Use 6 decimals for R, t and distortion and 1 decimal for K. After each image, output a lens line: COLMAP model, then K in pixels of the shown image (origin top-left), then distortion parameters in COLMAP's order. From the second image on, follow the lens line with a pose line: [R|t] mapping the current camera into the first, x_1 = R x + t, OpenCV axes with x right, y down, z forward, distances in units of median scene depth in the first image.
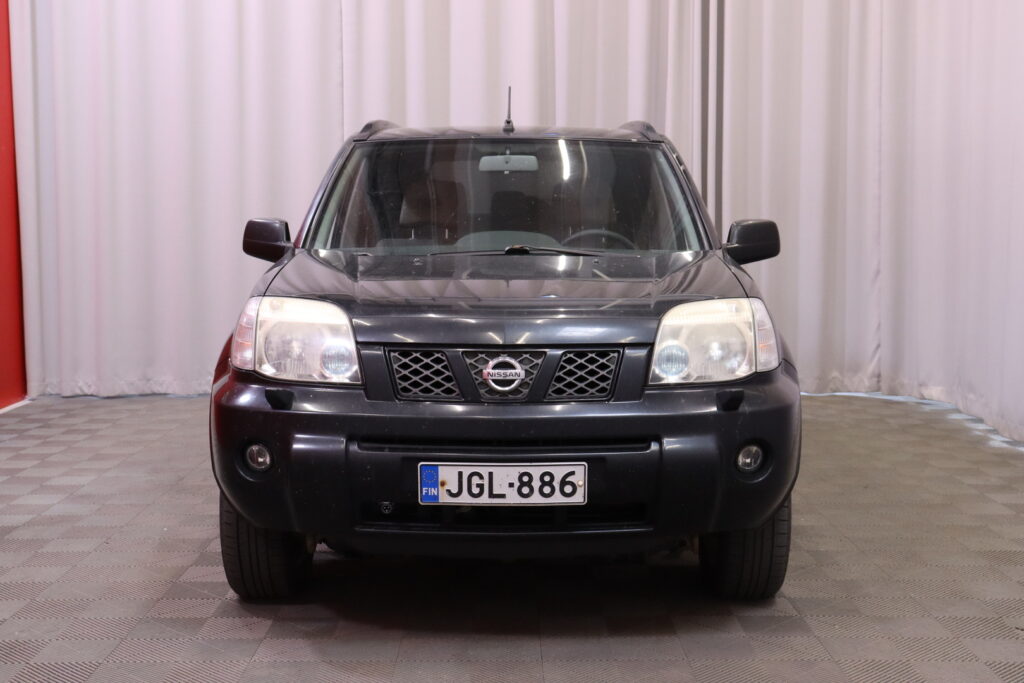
lens RADIAL K [[1292.5, 0, 549.1], [0, 1292.5, 339.7], [0, 0, 1]] dist [0.028630, 0.025924]
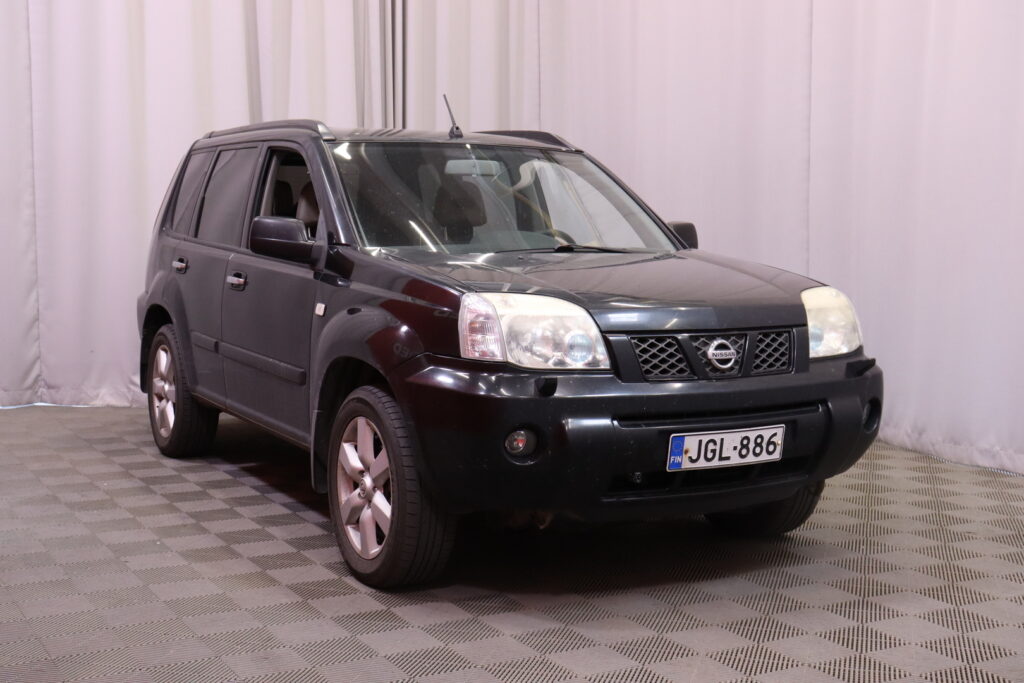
lens RADIAL K [[1292.5, 0, 549.1], [0, 1292.5, 339.7], [0, 0, 1]] dist [0.028630, 0.025924]
pose [[0.874051, -0.037197, 0.484408, -0.738104], [0.036937, 0.999267, 0.010083, -0.003959], [-0.484428, 0.009079, 0.874784, 0.054558]]
